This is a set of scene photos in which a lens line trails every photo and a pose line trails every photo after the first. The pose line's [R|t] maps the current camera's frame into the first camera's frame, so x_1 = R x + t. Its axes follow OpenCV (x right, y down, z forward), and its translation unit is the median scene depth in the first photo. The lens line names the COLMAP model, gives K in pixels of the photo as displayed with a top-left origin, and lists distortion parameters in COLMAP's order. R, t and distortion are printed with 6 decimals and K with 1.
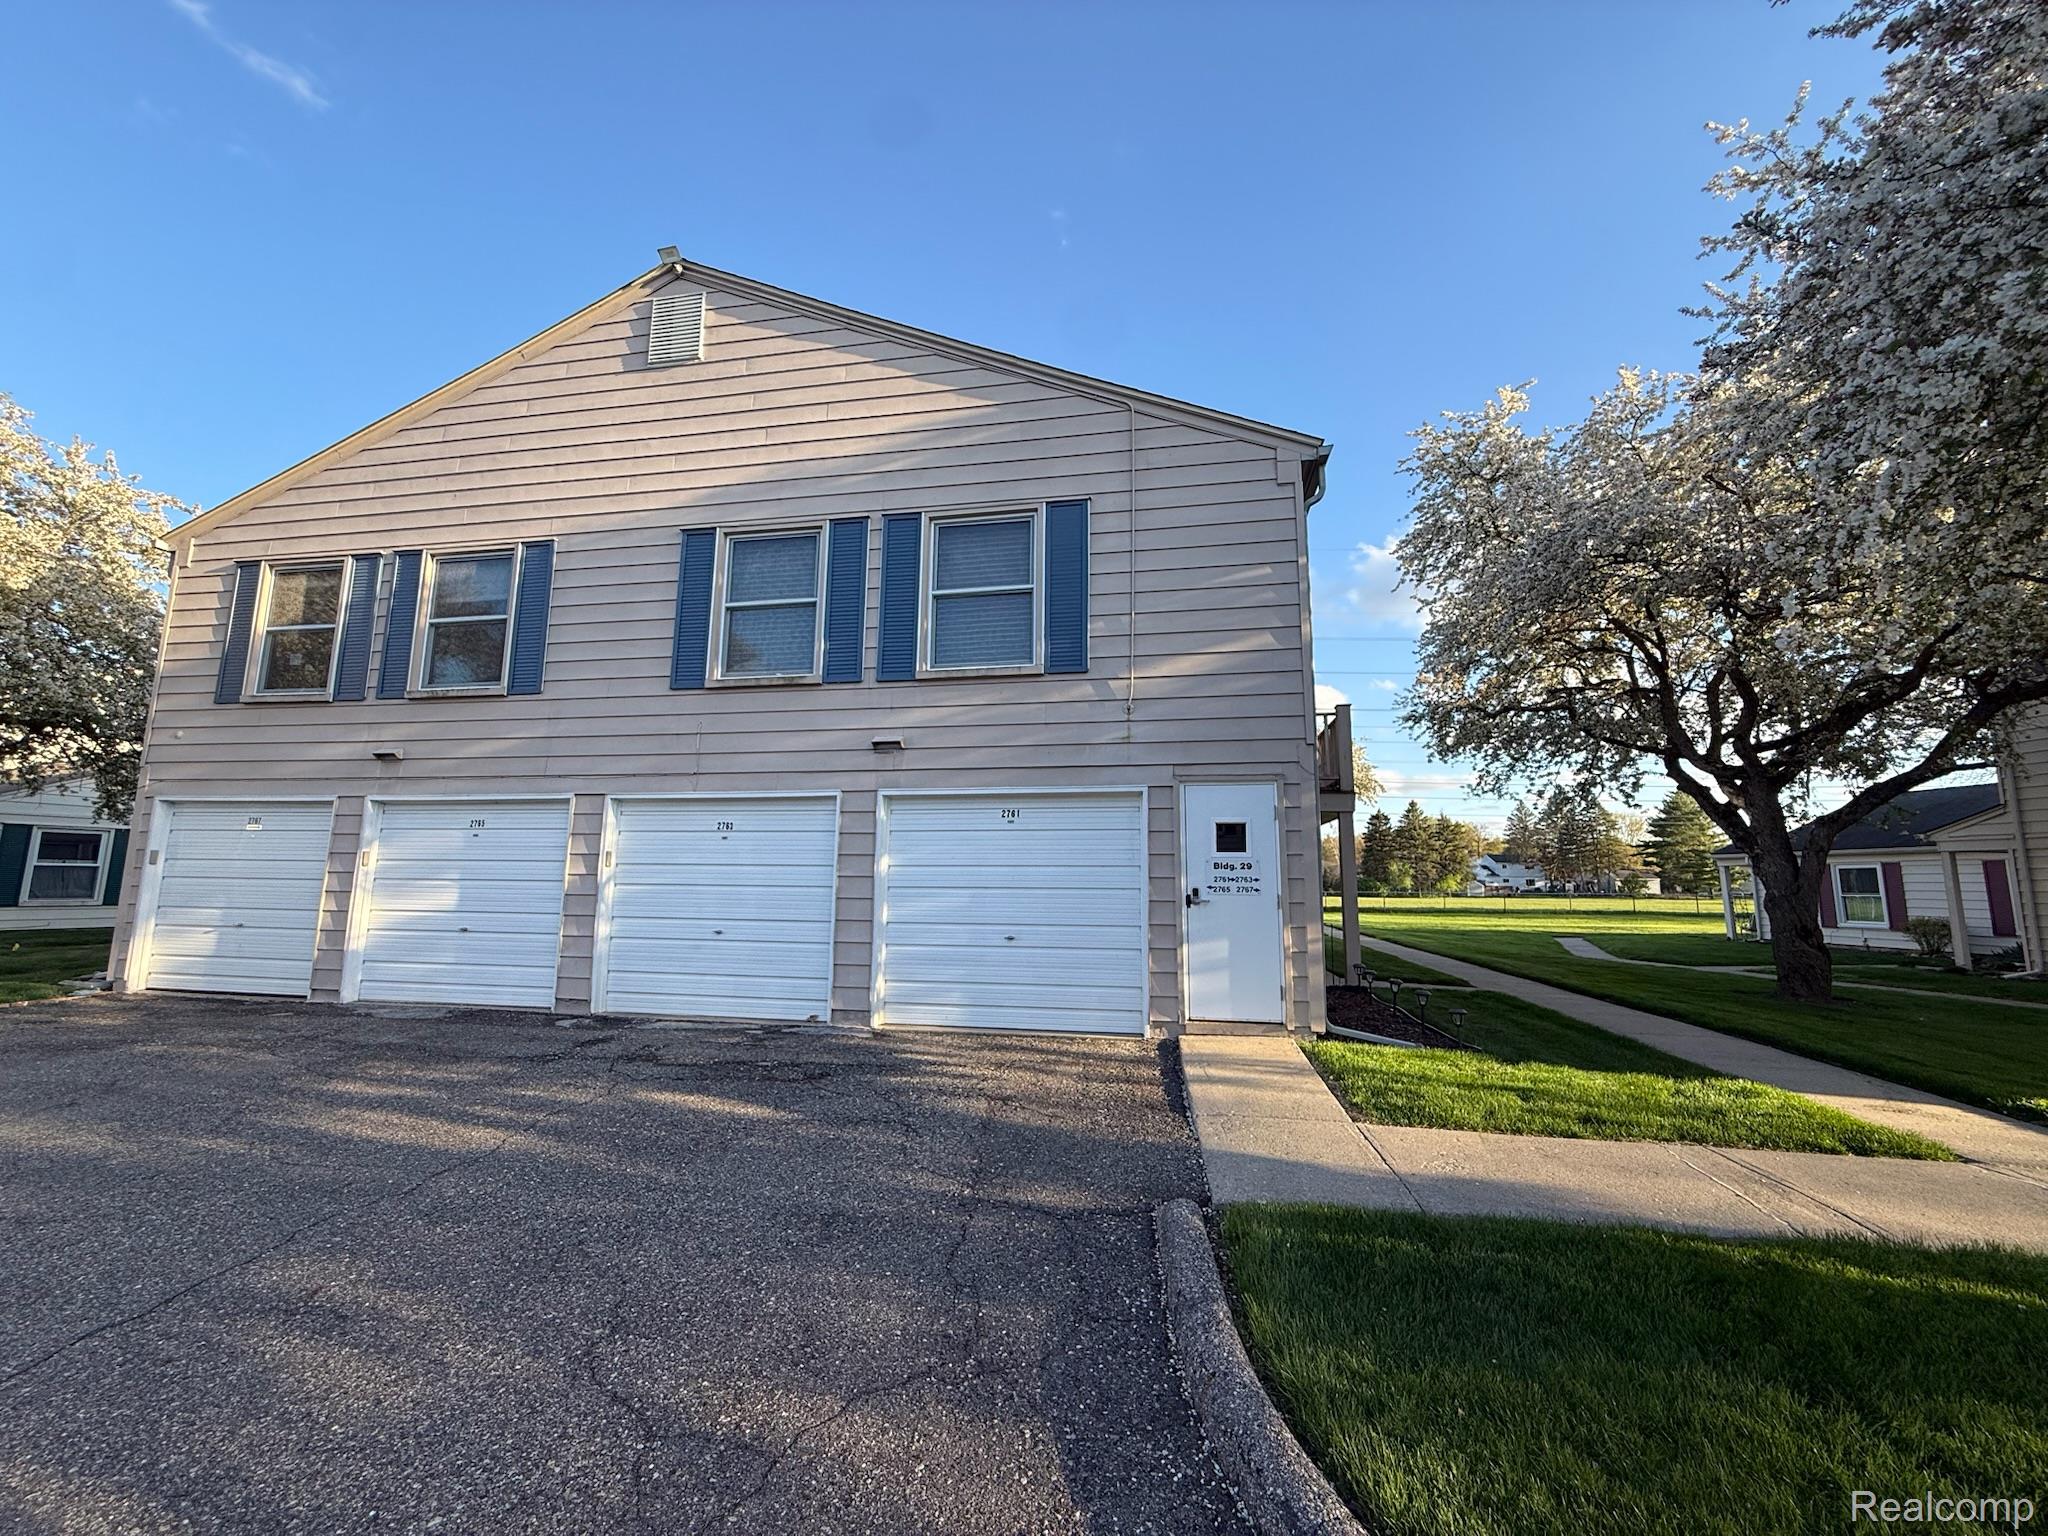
lens RADIAL K [[812.4, 0, 1025.0], [0, 812.4, 761.8], [0, 0, 1]] dist [-0.001629, -0.000458]
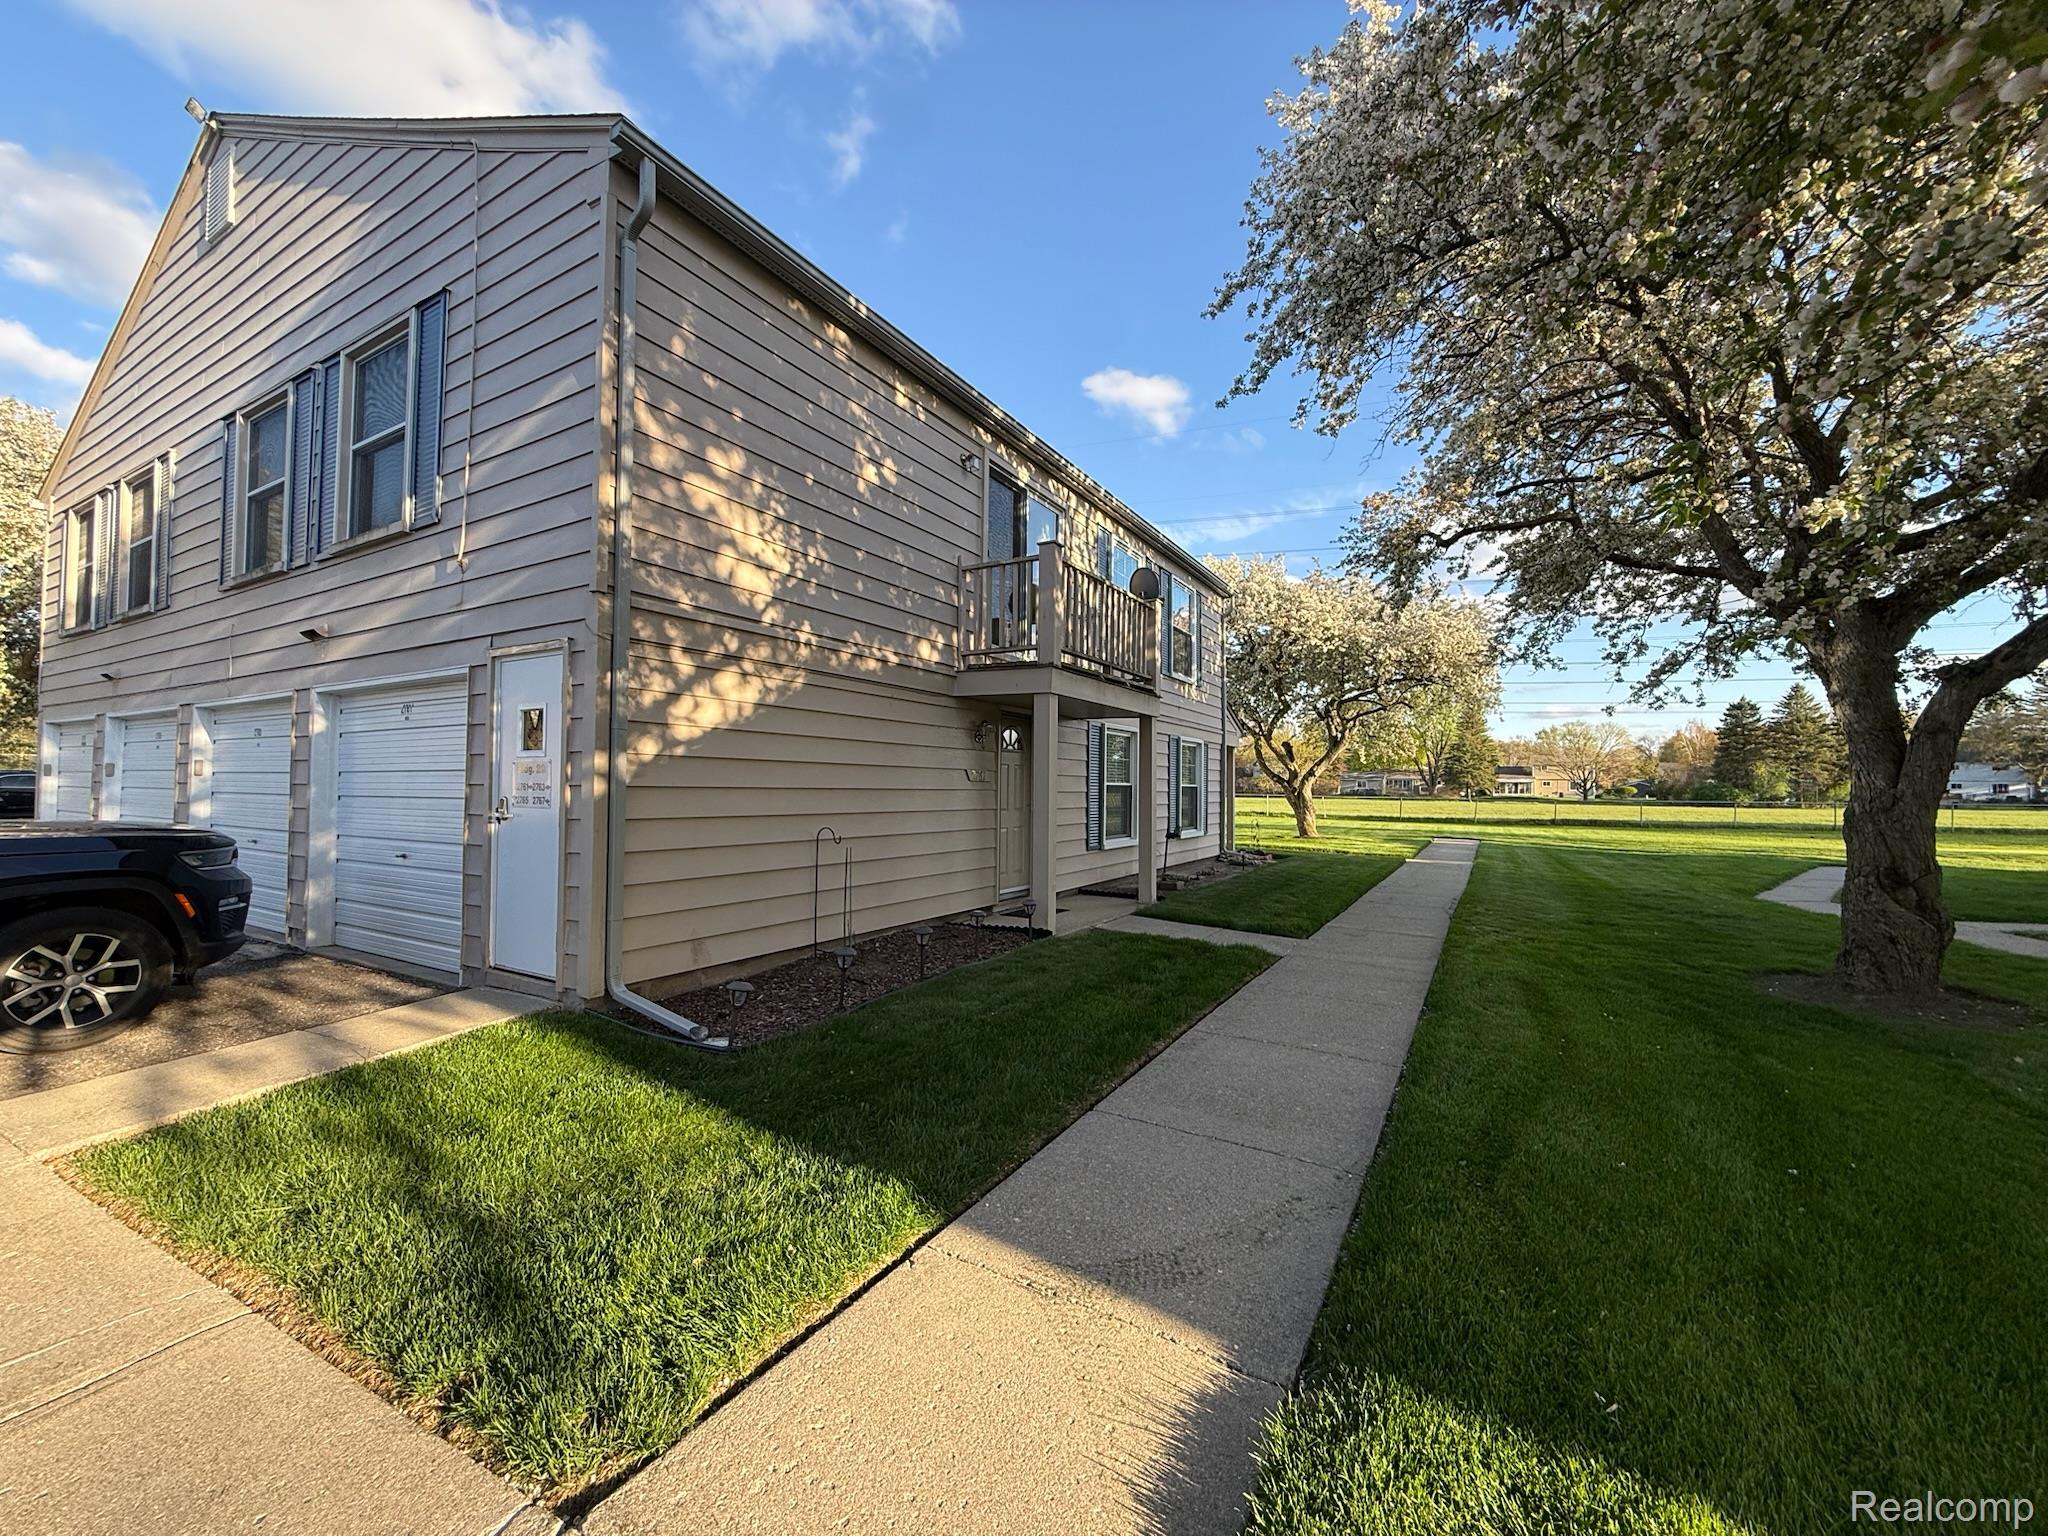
lens RADIAL K [[812.4, 0, 1017.3], [0, 812.4, 771.2], [0, 0, 1]] dist [-0.001629, -0.000458]
pose [[0.940382, -0.008564, -0.340013, 0.167749], [0.050845, 0.991989, 0.115637, 0.012444], [0.336299, -0.126031, 0.933284, 0.085050]]
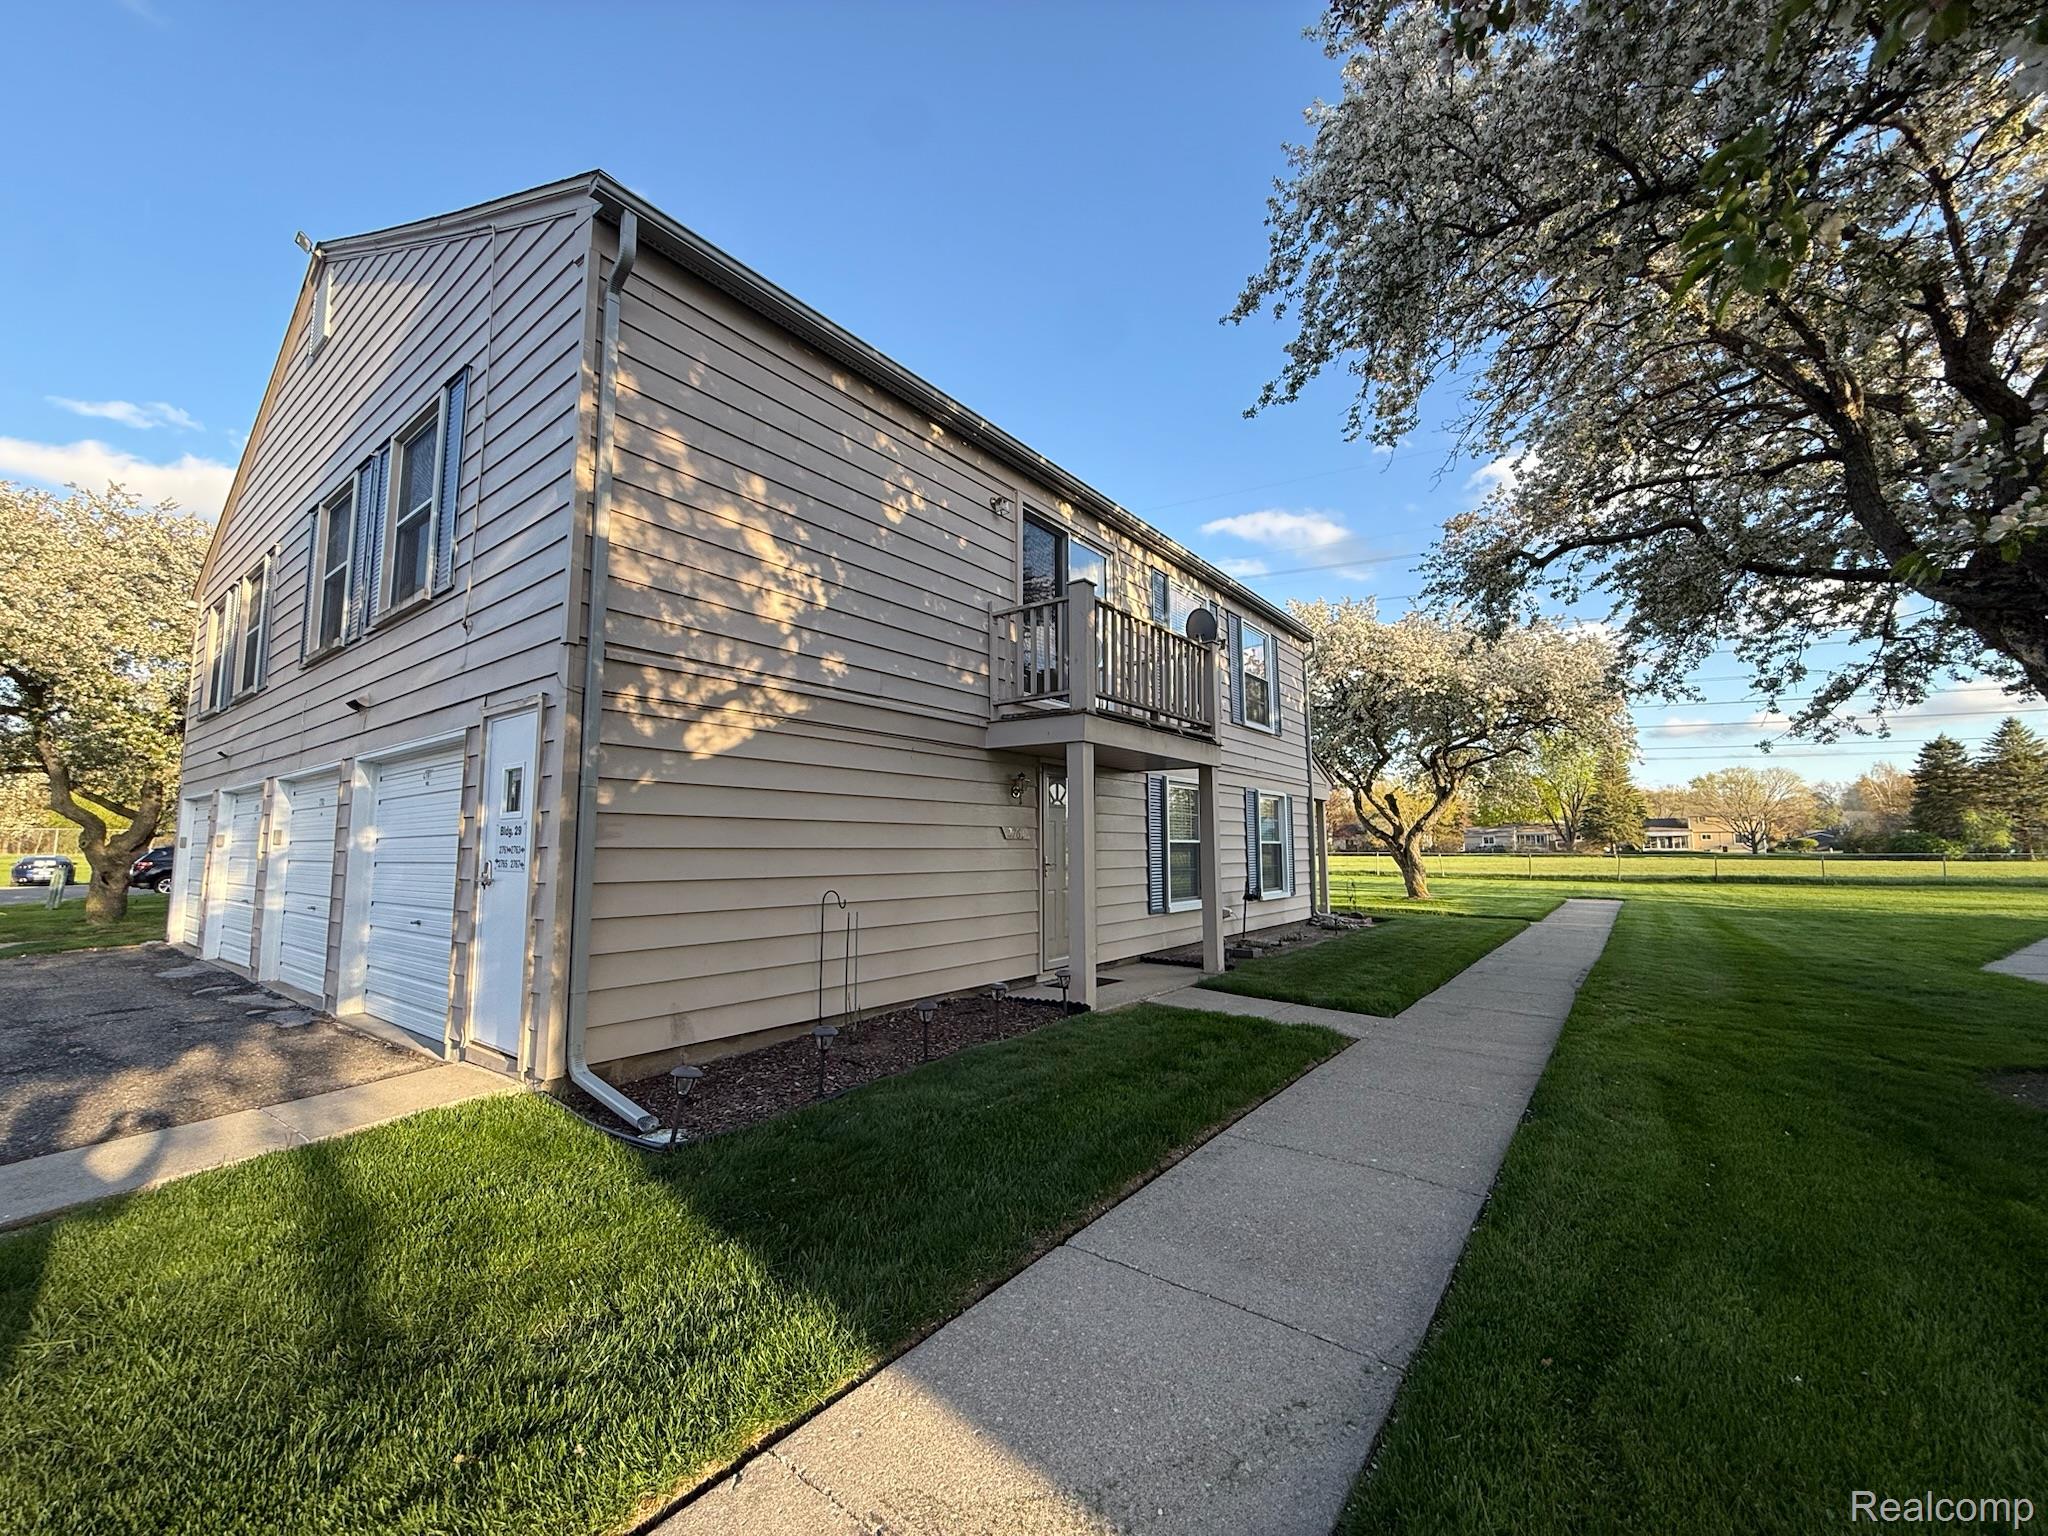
lens RADIAL K [[812.4, 0, 1016.0], [0, 812.4, 773.0], [0, 0, 1]] dist [-0.001629, -0.000458]
pose [[0.889905, -0.056257, -0.452663, 0.176446], [0.080352, 0.996181, 0.034161, 0.016381], [0.449013, -0.066772, 0.891027, 0.105315]]
